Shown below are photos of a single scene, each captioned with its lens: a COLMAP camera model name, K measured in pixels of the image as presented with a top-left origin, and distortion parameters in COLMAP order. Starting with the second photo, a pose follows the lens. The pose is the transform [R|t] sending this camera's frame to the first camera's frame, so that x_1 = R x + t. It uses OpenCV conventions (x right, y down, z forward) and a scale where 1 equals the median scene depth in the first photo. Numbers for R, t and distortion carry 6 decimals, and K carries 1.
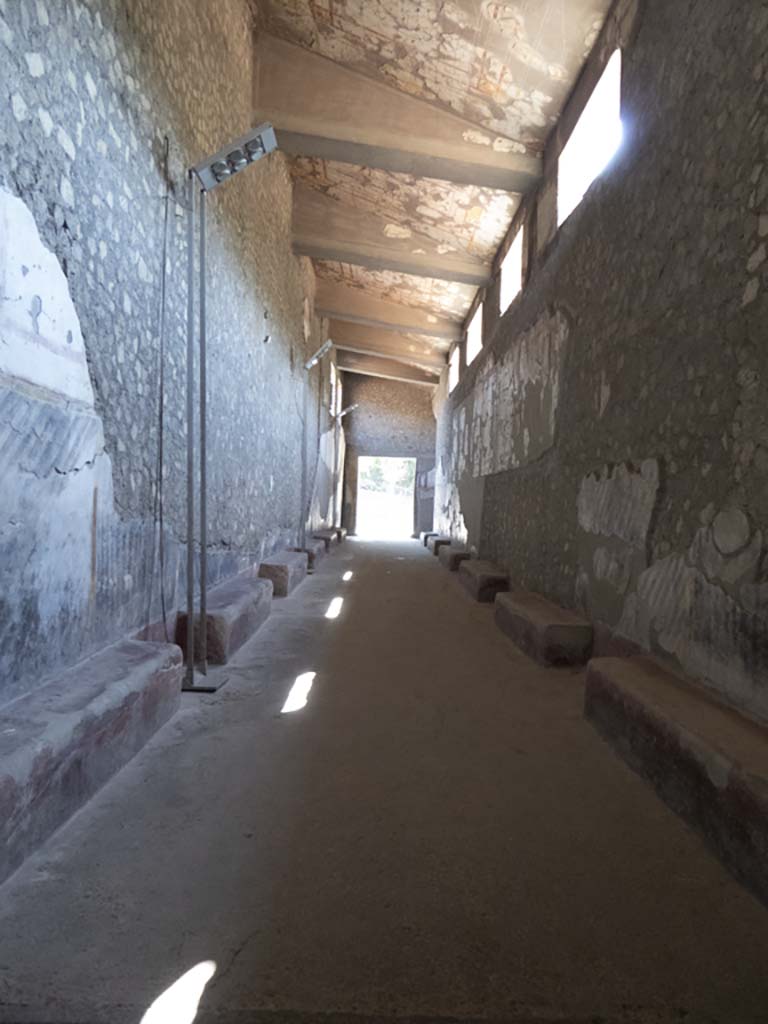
lens RADIAL K [[725.4, 0, 380.9], [0, 725.4, 513.0], [0, 0, 1]] dist [-0.052091, 0.039203]
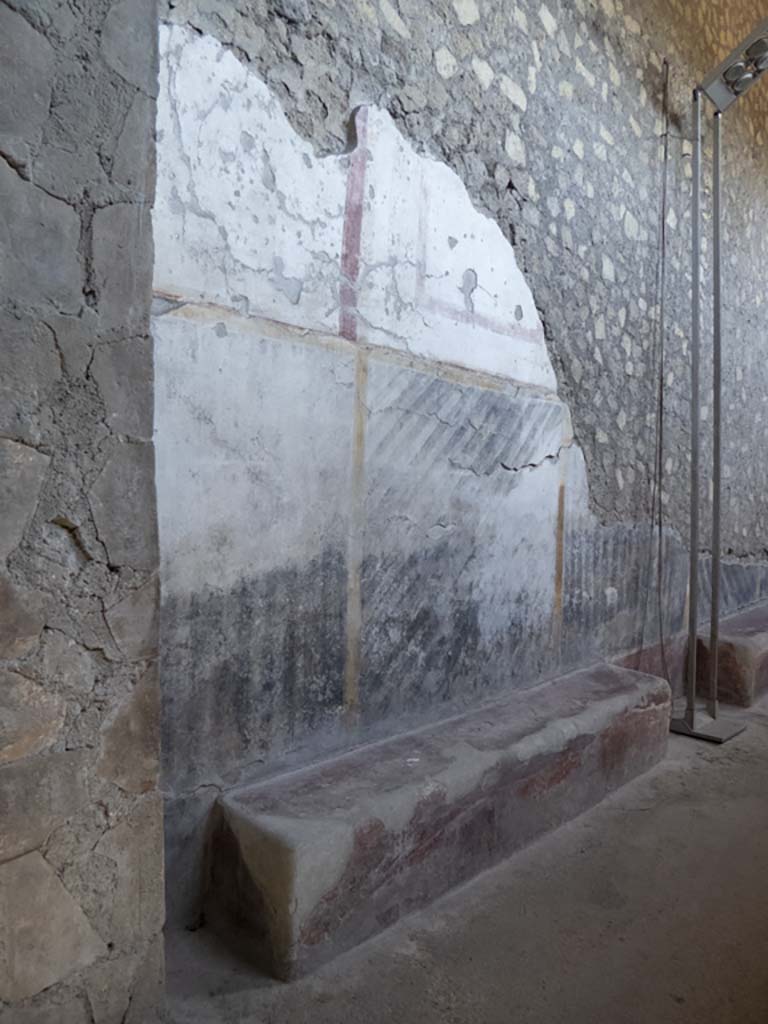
lens RADIAL K [[725.4, 0, 385.6], [0, 725.4, 517.4], [0, 0, 1]] dist [-0.052091, 0.039203]
pose [[0.725350, 0.009237, -0.688318, 0.051897], [-0.006476, 0.999957, 0.006595, -0.001690], [0.688350, -0.000326, 0.725379, 0.243555]]
